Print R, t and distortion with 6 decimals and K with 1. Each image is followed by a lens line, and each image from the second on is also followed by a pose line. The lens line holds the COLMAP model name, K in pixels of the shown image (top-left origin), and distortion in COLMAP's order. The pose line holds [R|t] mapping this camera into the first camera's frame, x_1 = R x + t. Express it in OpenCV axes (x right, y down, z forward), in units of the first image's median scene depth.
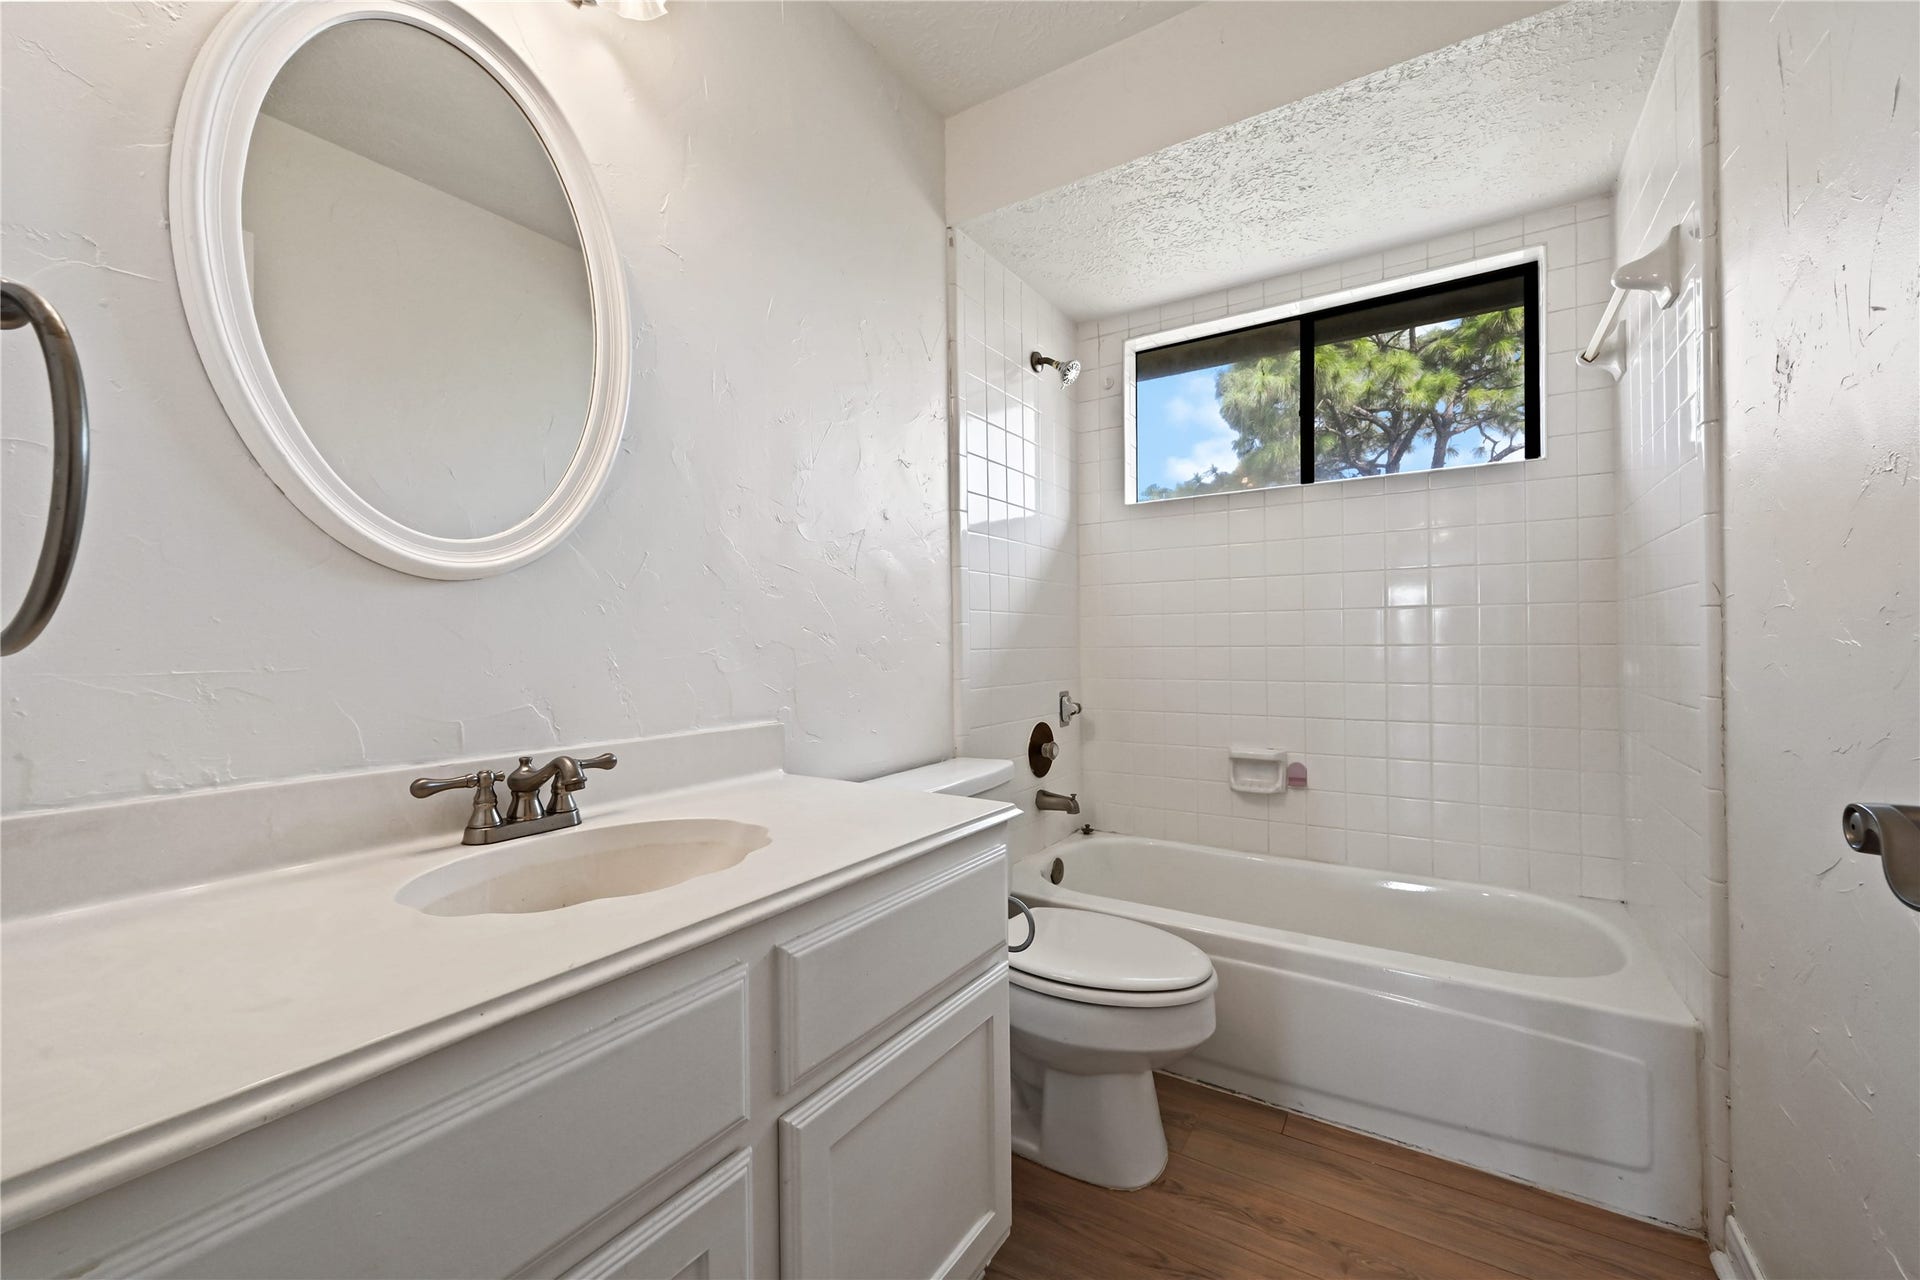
lens RADIAL K [[765.7, 0, 960.0], [0, 765.7, 640.0], [0, 0, 1]] dist [-0.000606, 0.000003]
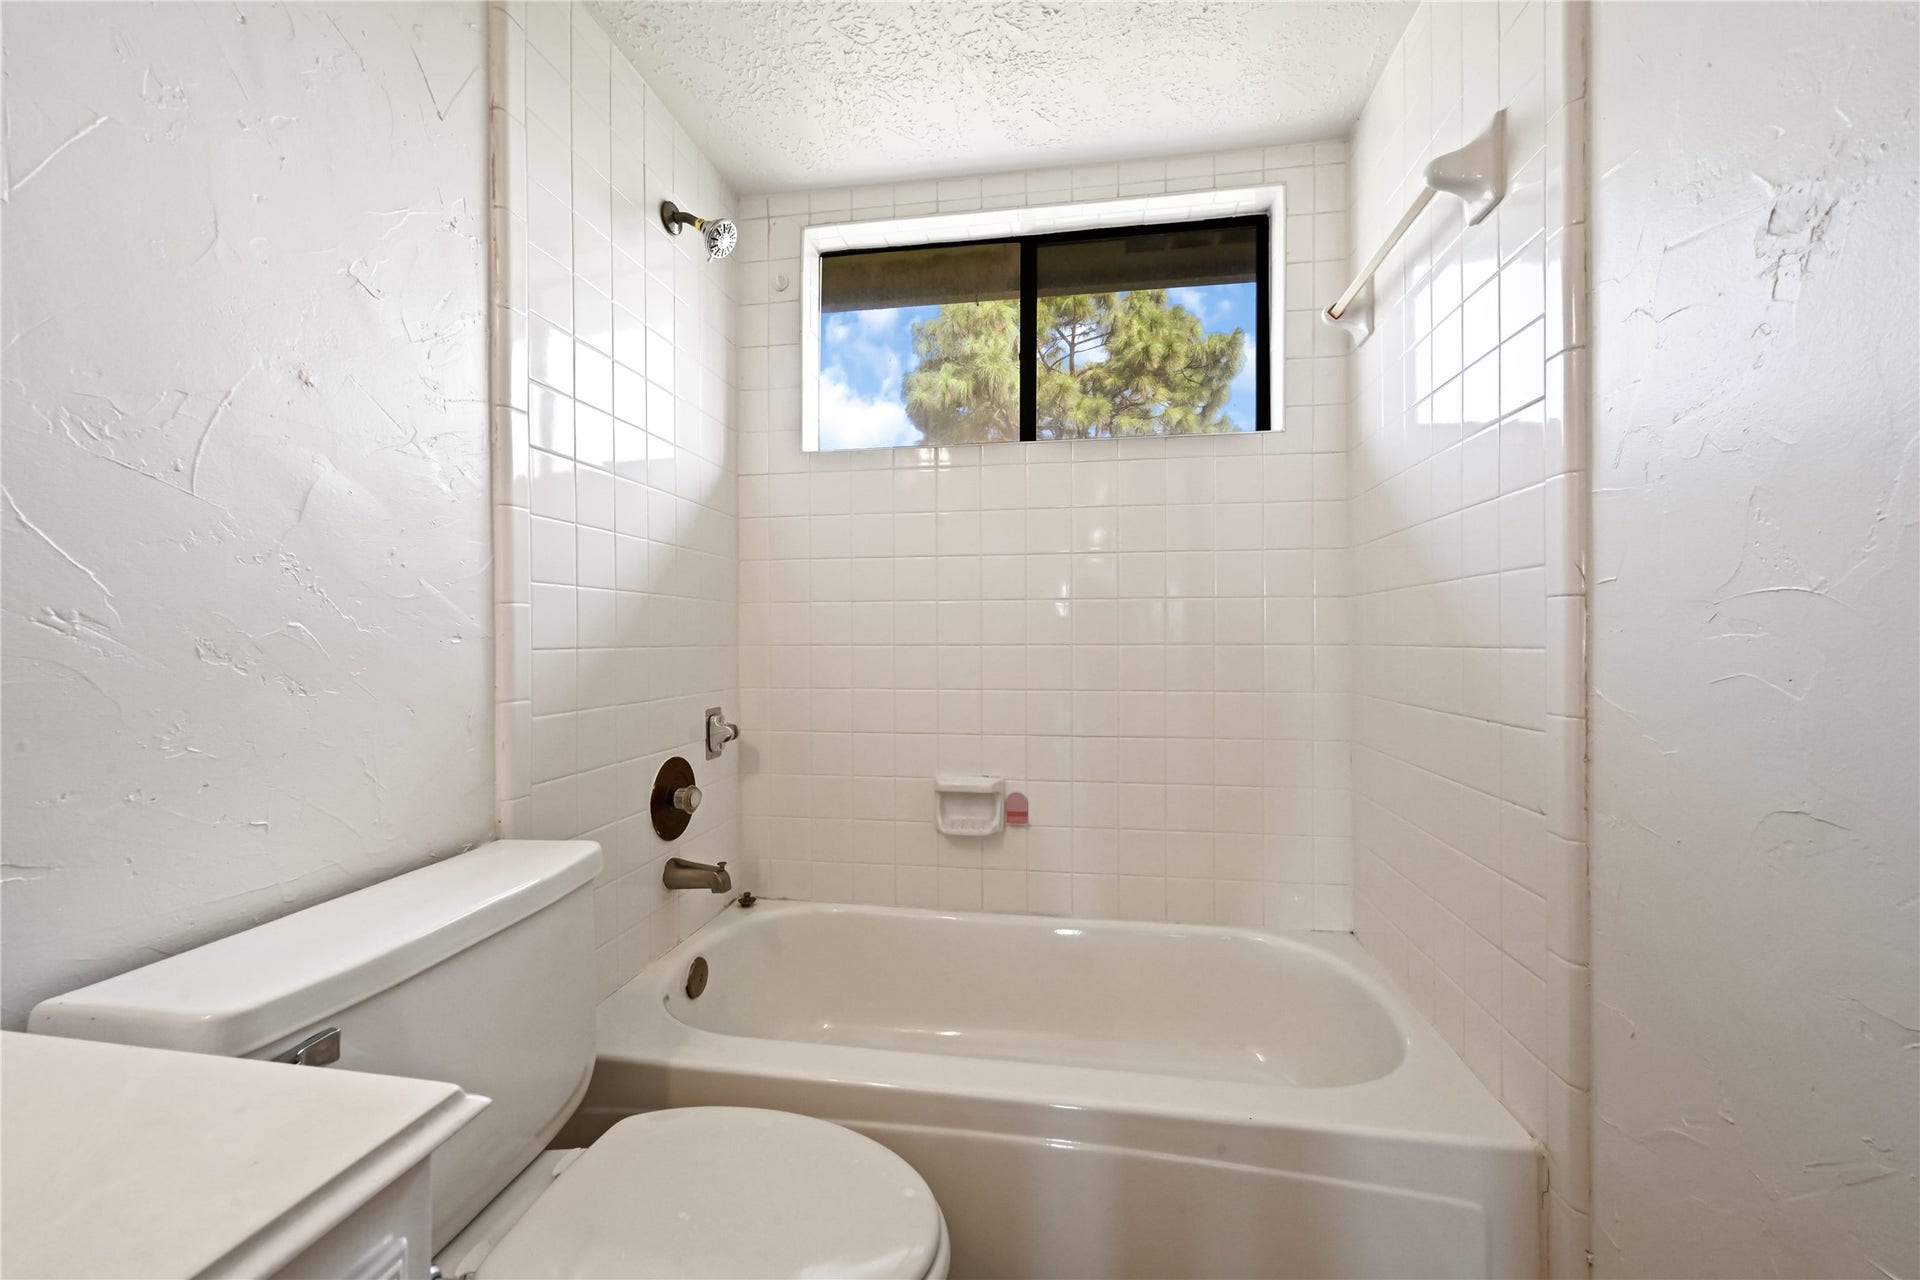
lens RADIAL K [[765.7, 0, 960.0], [0, 765.7, 640.0], [0, 0, 1]] dist [-0.000606, 0.000003]
pose [[0.919517, 0.006116, 0.393004, 0.074269], [-0.007721, 0.999967, 0.002503, 0.001171], [-0.392976, -0.005336, 0.919533, 0.294350]]
